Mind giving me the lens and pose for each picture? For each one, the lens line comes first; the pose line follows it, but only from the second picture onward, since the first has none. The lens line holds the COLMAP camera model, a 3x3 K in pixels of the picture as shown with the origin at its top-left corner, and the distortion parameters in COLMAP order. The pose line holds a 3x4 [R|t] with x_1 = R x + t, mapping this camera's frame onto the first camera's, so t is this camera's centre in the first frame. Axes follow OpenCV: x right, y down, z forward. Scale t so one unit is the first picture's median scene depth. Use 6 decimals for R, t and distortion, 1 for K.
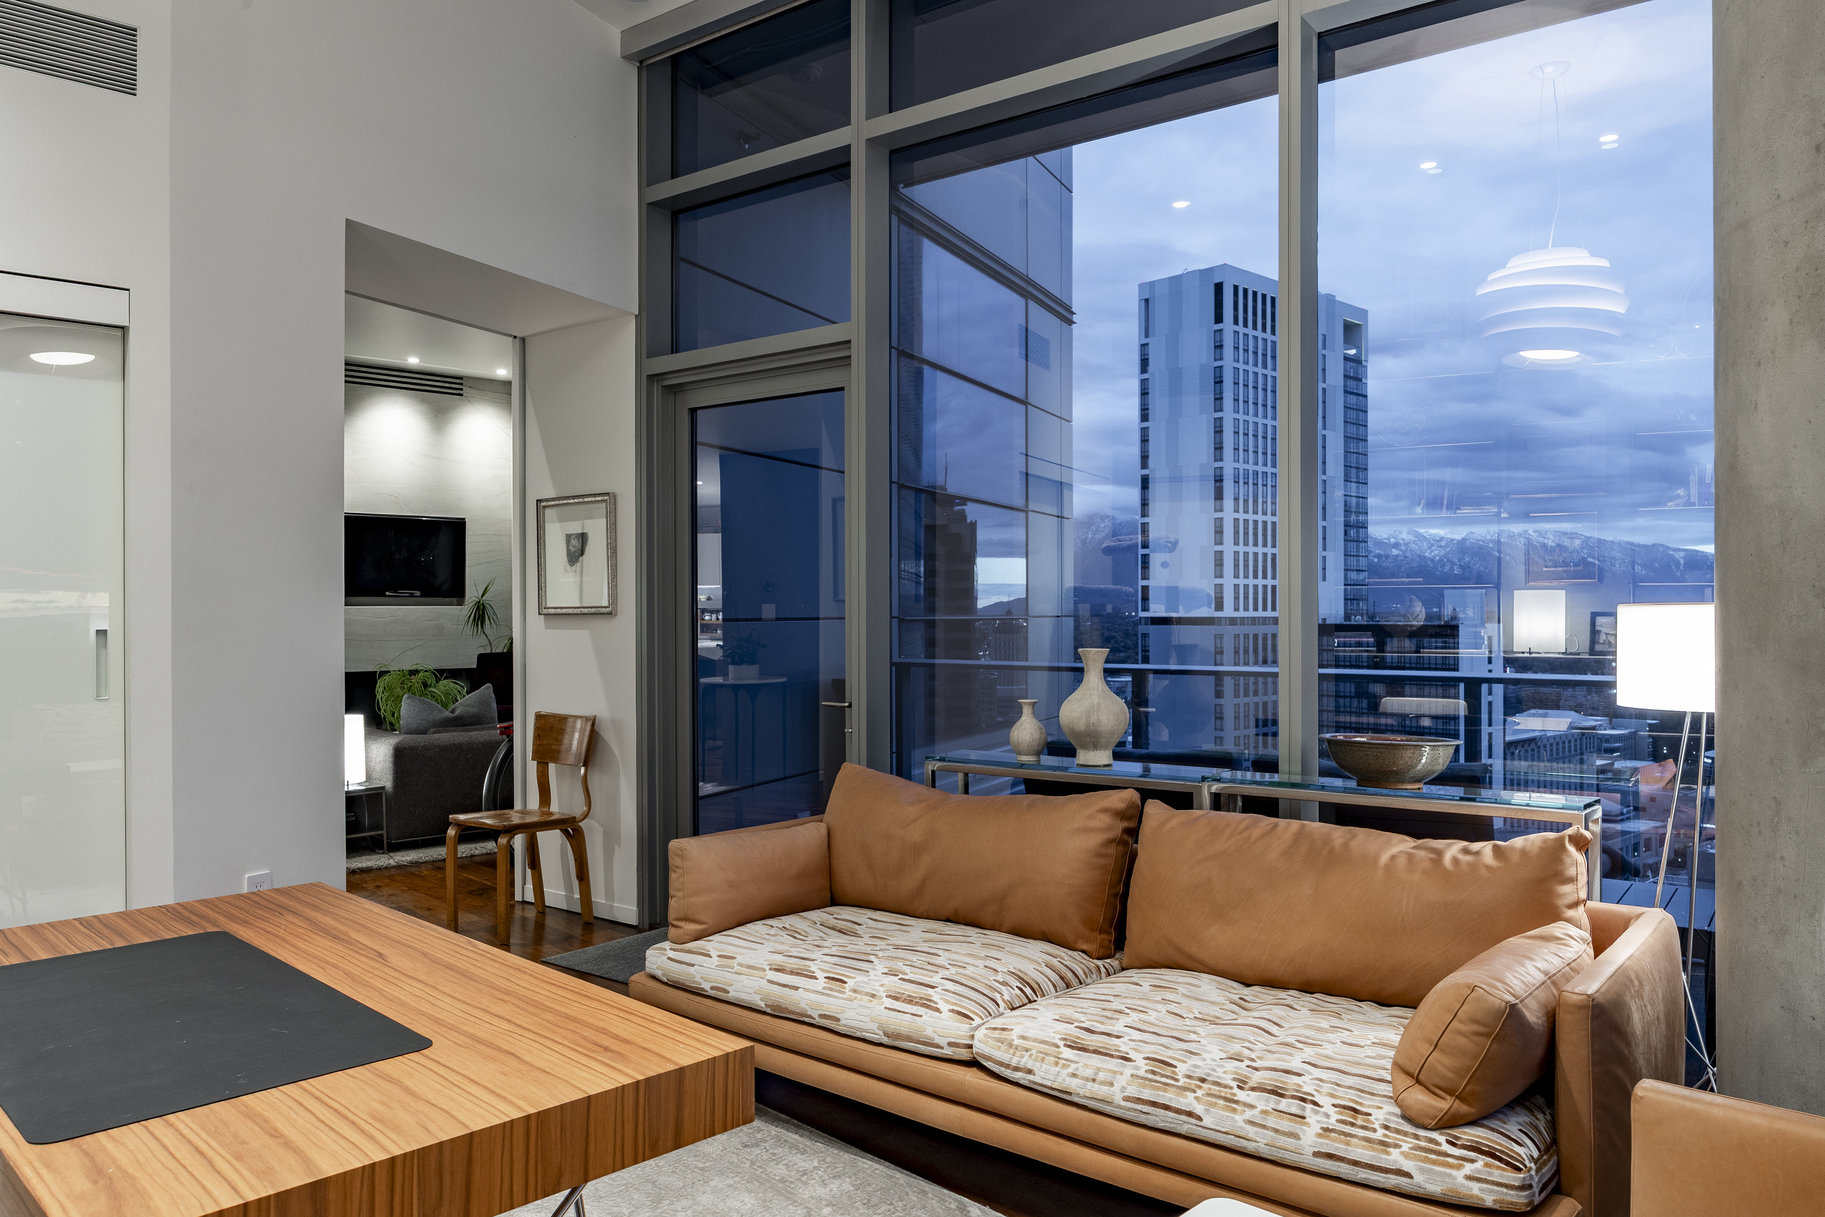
lens RADIAL K [[1277.0, 0, 927.7], [0, 1277.0, 596.7], [0, 0, 1]] dist [0.006361, -0.001361]
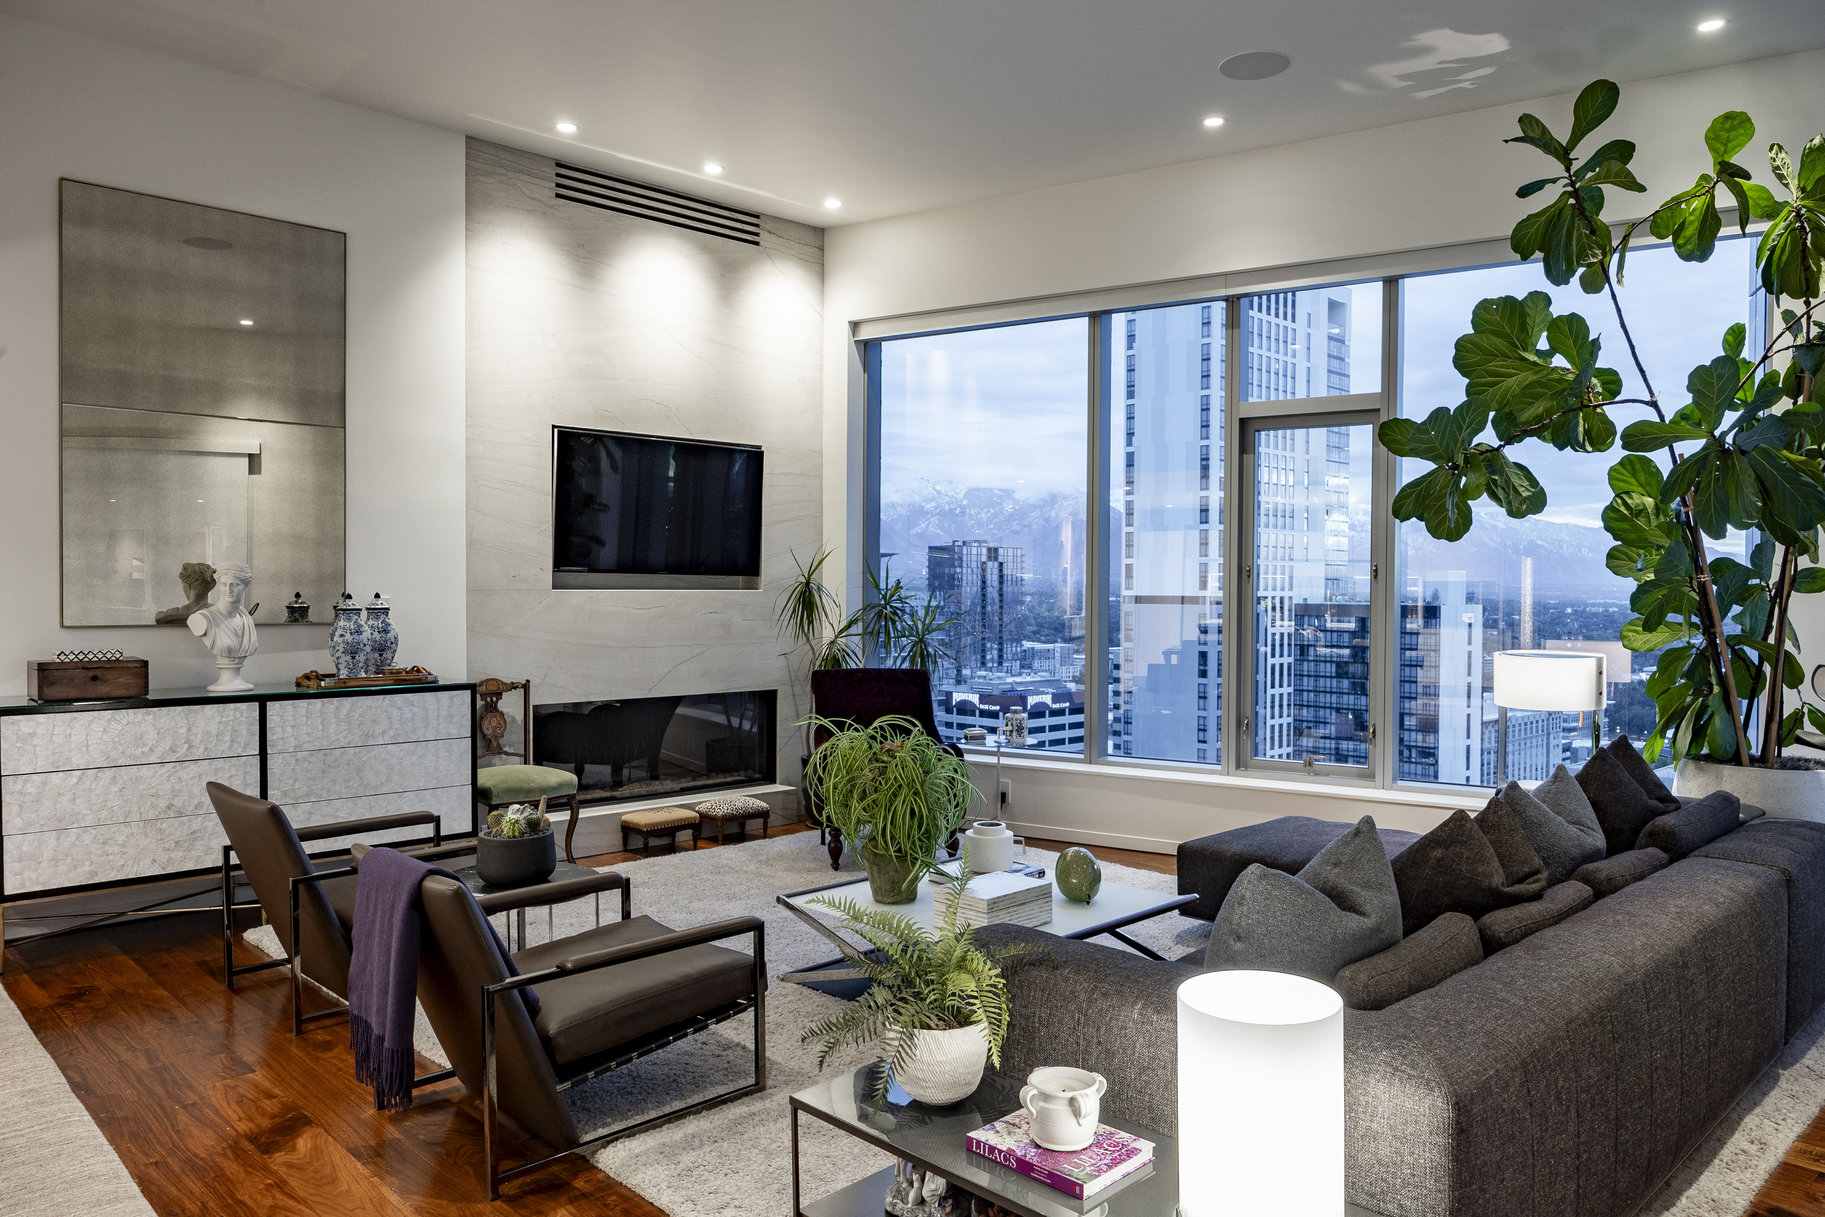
lens RADIAL K [[1277.0, 0, 930.8], [0, 1277.0, 605.8], [0, 0, 1]] dist [0.006361, -0.001361]
pose [[0.999765, 0.005280, 0.021012, -0.286641], [-0.005802, 0.999674, 0.024864, -0.000629], [-0.020874, -0.024980, 0.999470, 0.374095]]
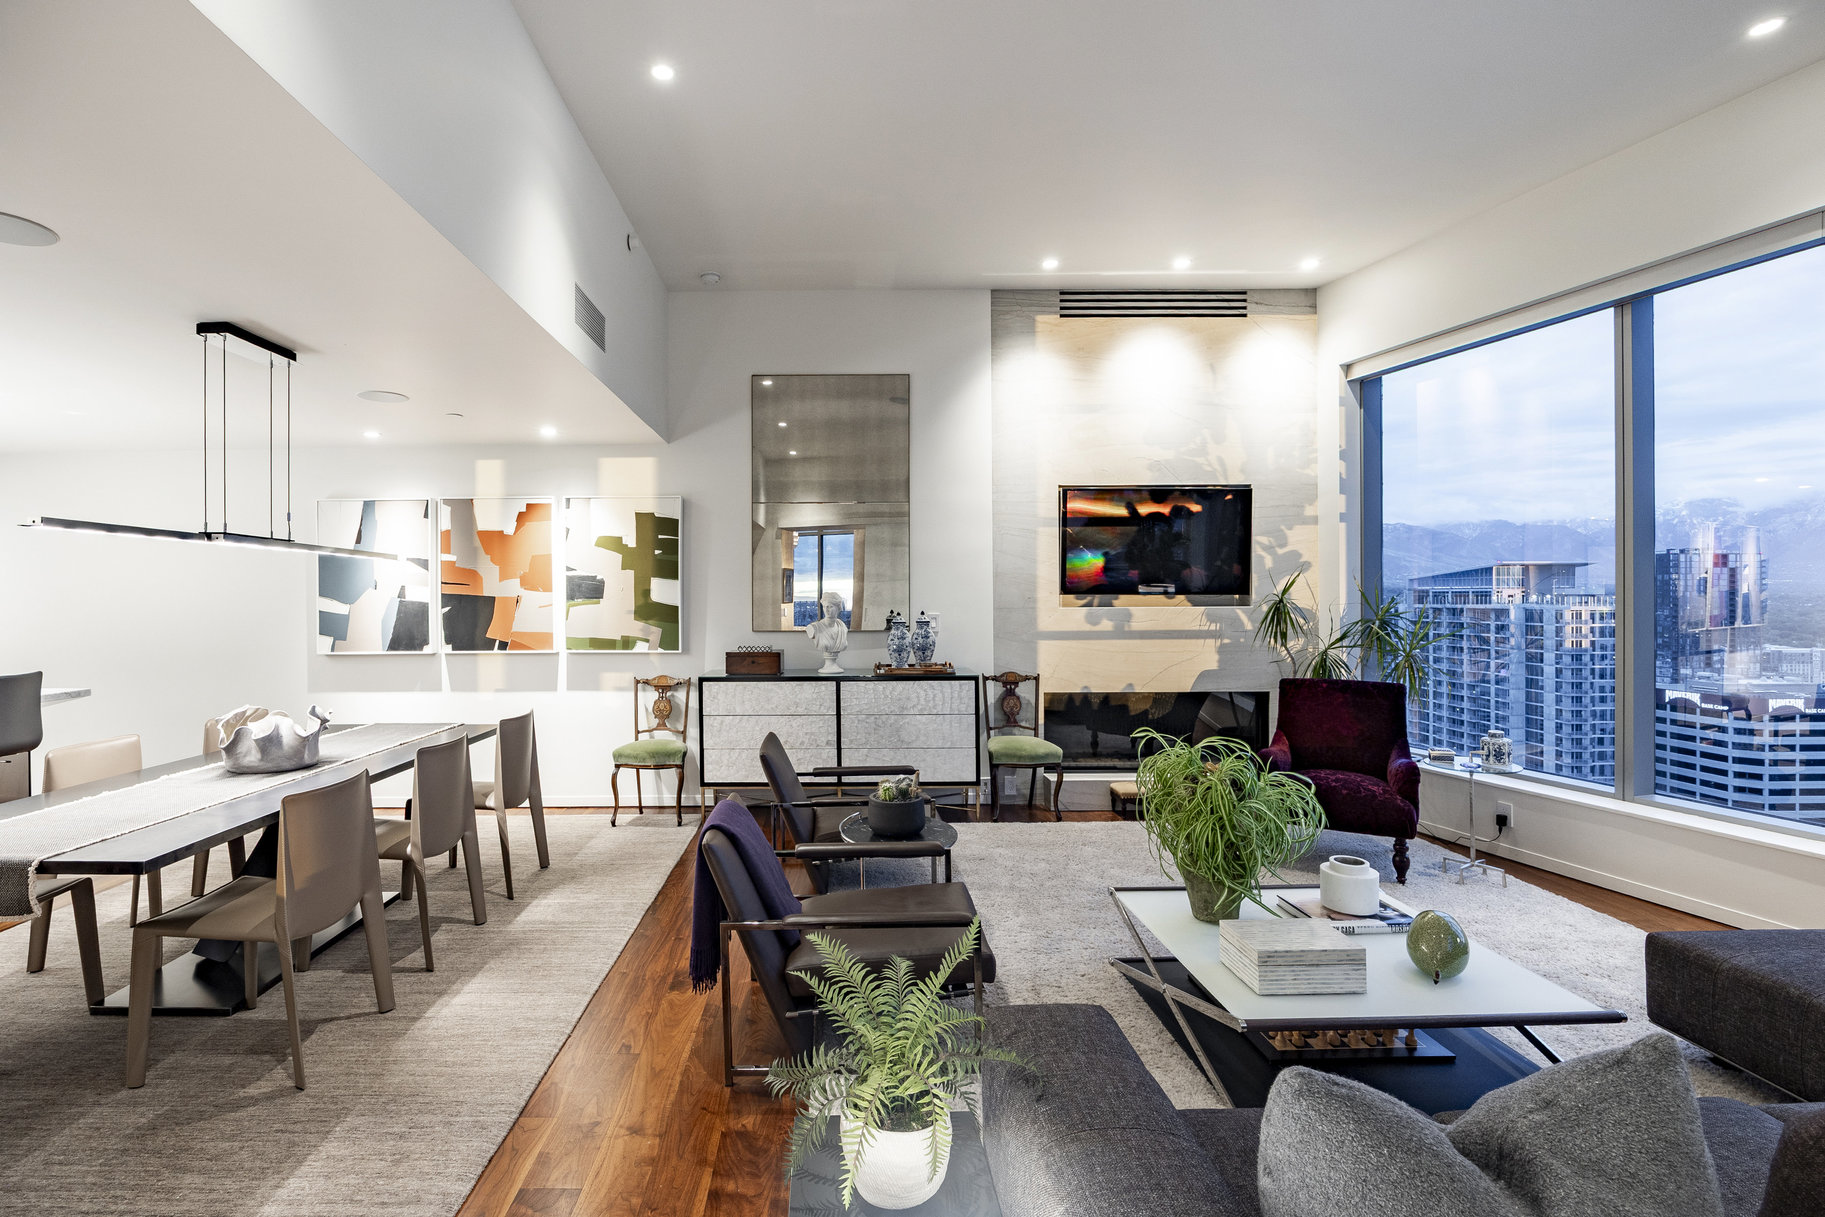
lens RADIAL K [[814.7, 0, 908.9], [0, 814.7, 593.5], [0, 0, 1]] dist [-0.007836, 0.000478]
pose [[0.724469, -0.004211, -0.689295, -0.180361], [0.012745, 0.999892, 0.007286, -0.005385], [0.689190, -0.014063, 0.724444, 0.518238]]
